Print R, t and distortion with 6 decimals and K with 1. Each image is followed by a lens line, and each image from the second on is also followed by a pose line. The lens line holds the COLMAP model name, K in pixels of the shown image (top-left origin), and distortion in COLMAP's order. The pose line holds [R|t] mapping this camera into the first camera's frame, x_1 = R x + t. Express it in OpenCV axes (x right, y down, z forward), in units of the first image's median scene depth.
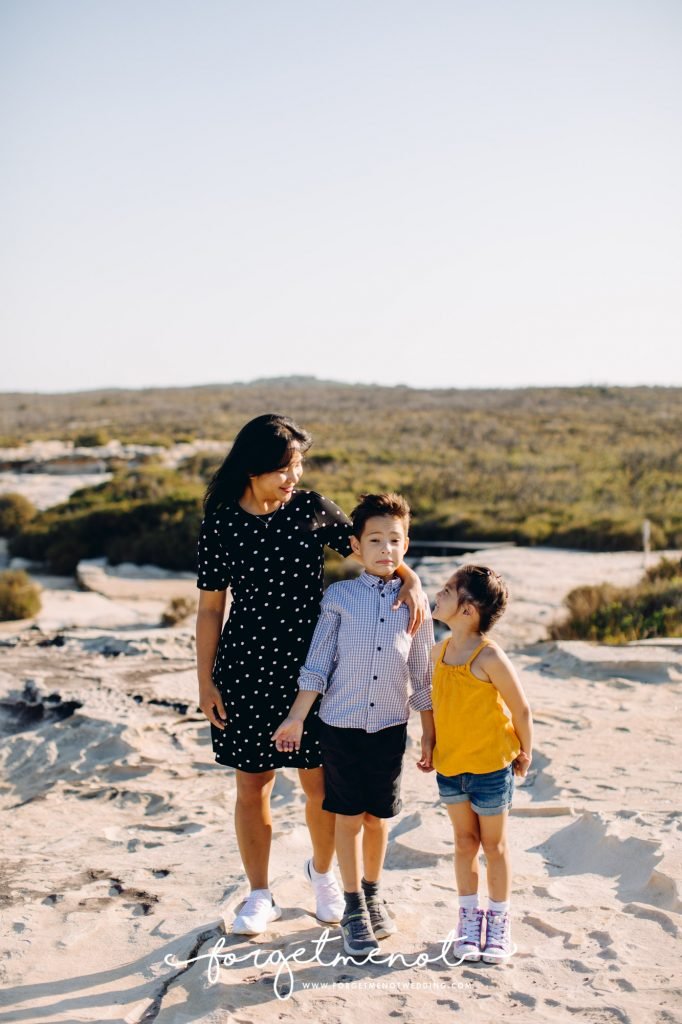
lens RADIAL K [[1480.7, 0, 341.0], [0, 1480.7, 512.0], [0, 0, 1]] dist [-0.187937, 0.439285]
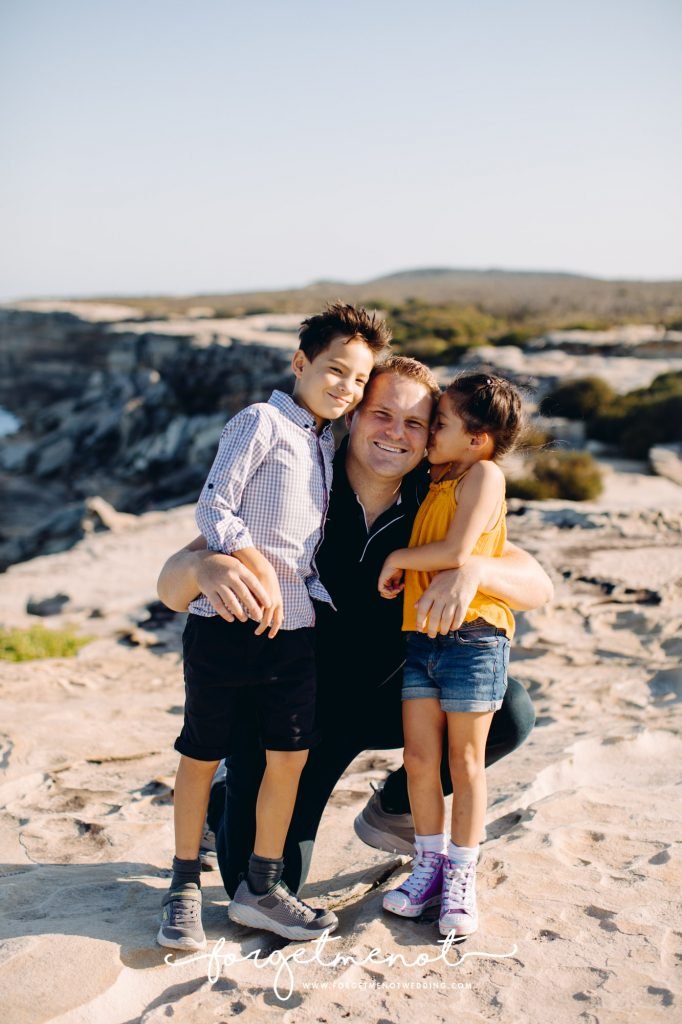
lens RADIAL K [[1480.7, 0, 341.0], [0, 1480.7, 512.0], [0, 0, 1]] dist [-0.187937, 0.439285]
pose [[0.918260, 0.051426, -0.392624, 0.073890], [-0.021642, 0.996567, 0.079913, 0.017589], [0.395386, -0.064883, 0.916221, 0.111361]]
